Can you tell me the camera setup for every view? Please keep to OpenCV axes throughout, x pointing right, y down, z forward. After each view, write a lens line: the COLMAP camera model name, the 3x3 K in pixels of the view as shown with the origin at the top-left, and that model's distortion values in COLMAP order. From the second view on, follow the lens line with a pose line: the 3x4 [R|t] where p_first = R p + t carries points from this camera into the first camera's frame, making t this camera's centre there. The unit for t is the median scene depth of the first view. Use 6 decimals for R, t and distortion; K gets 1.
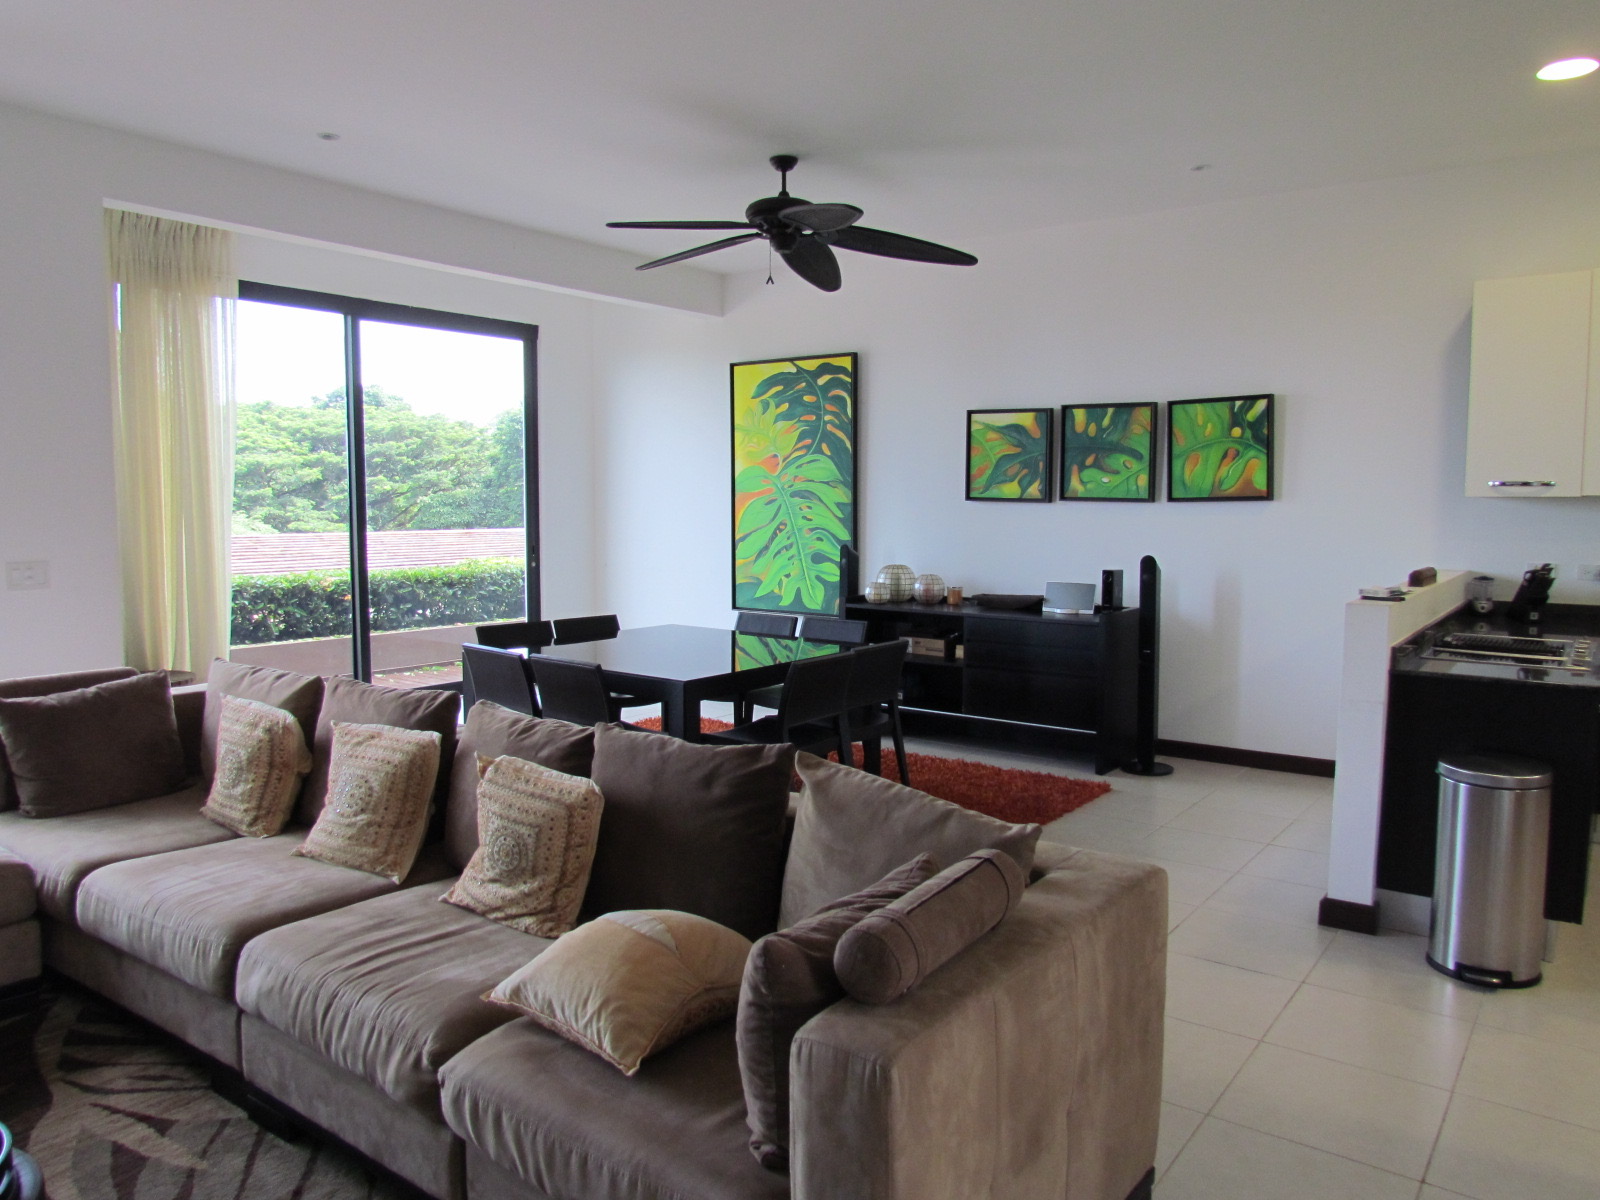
lens RADIAL K [[1135.7, 0, 800.2], [0, 1135.7, 595.3], [0, 0, 1]] dist [-0.006915, 0.010101]
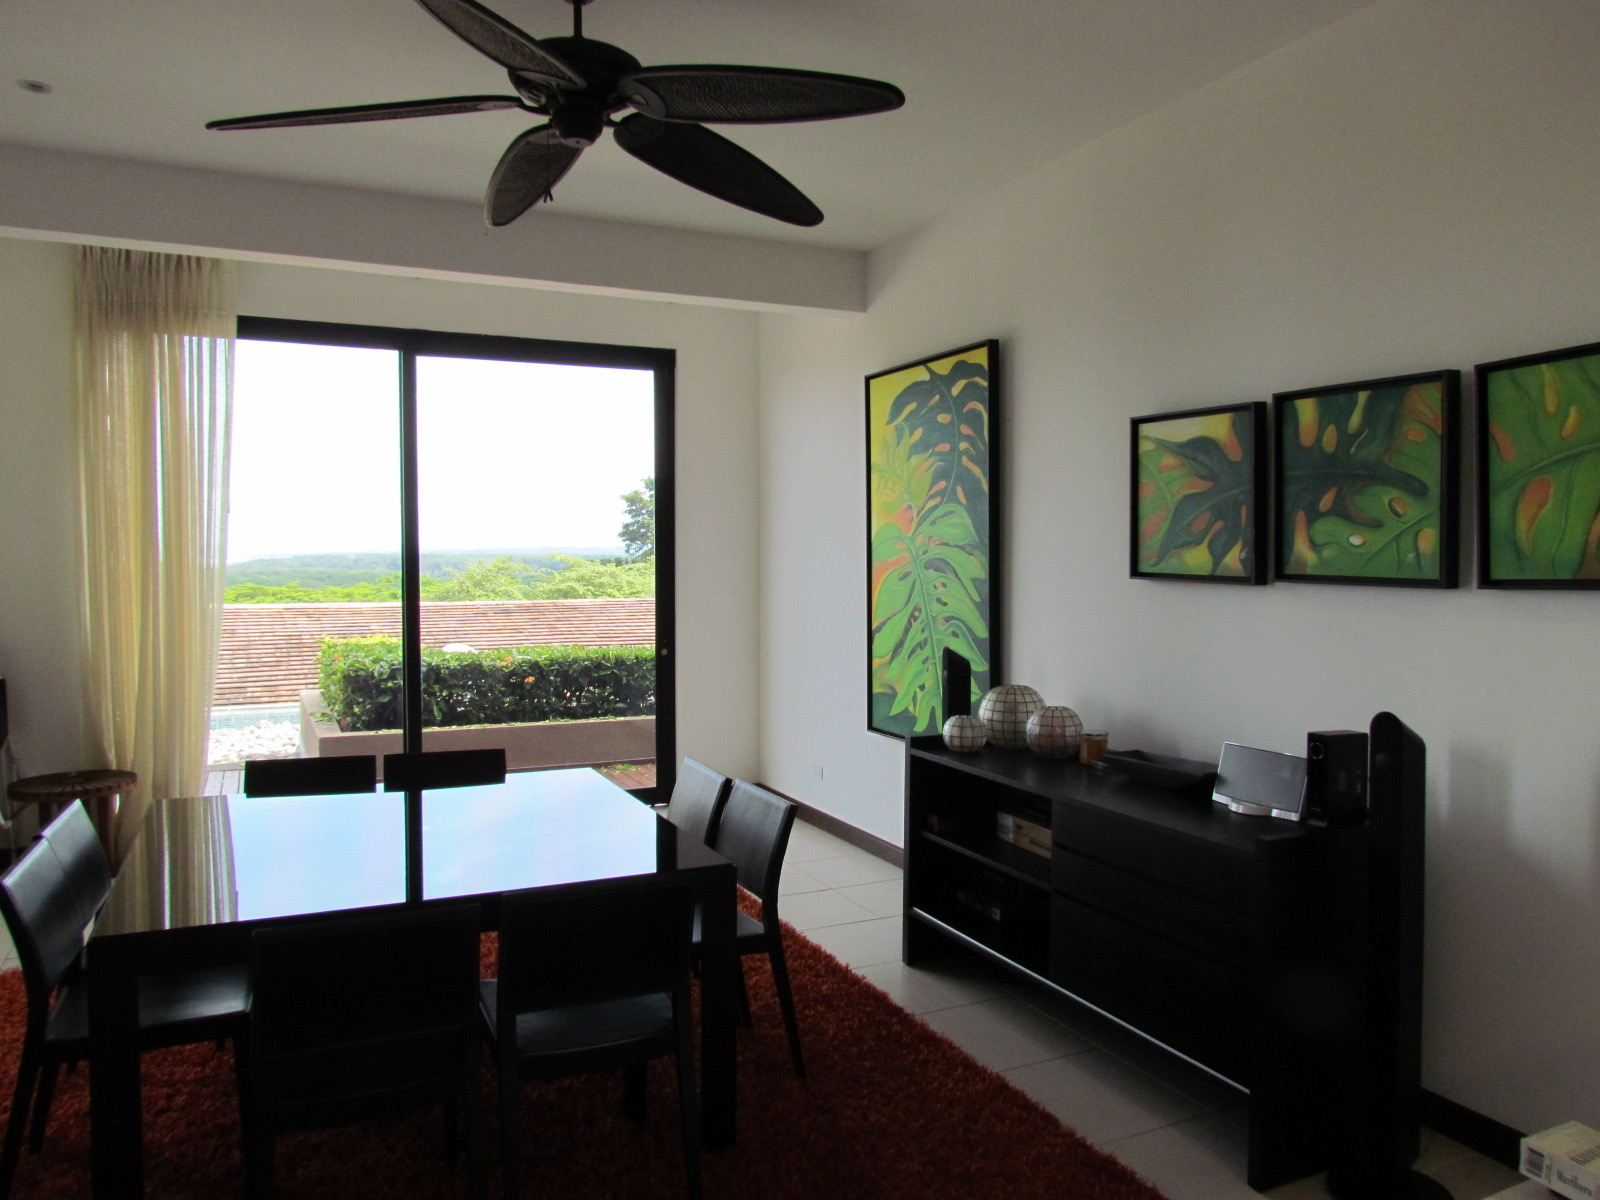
lens RADIAL K [[1135.7, 0, 807.1], [0, 1135.7, 597.4], [0, 0, 1]] dist [-0.006915, 0.010101]
pose [[0.885110, 0.013995, -0.465172, 0.254056], [-0.036984, 0.998502, -0.040329, -0.043388], [0.463911, 0.052899, 0.884301, 0.410871]]
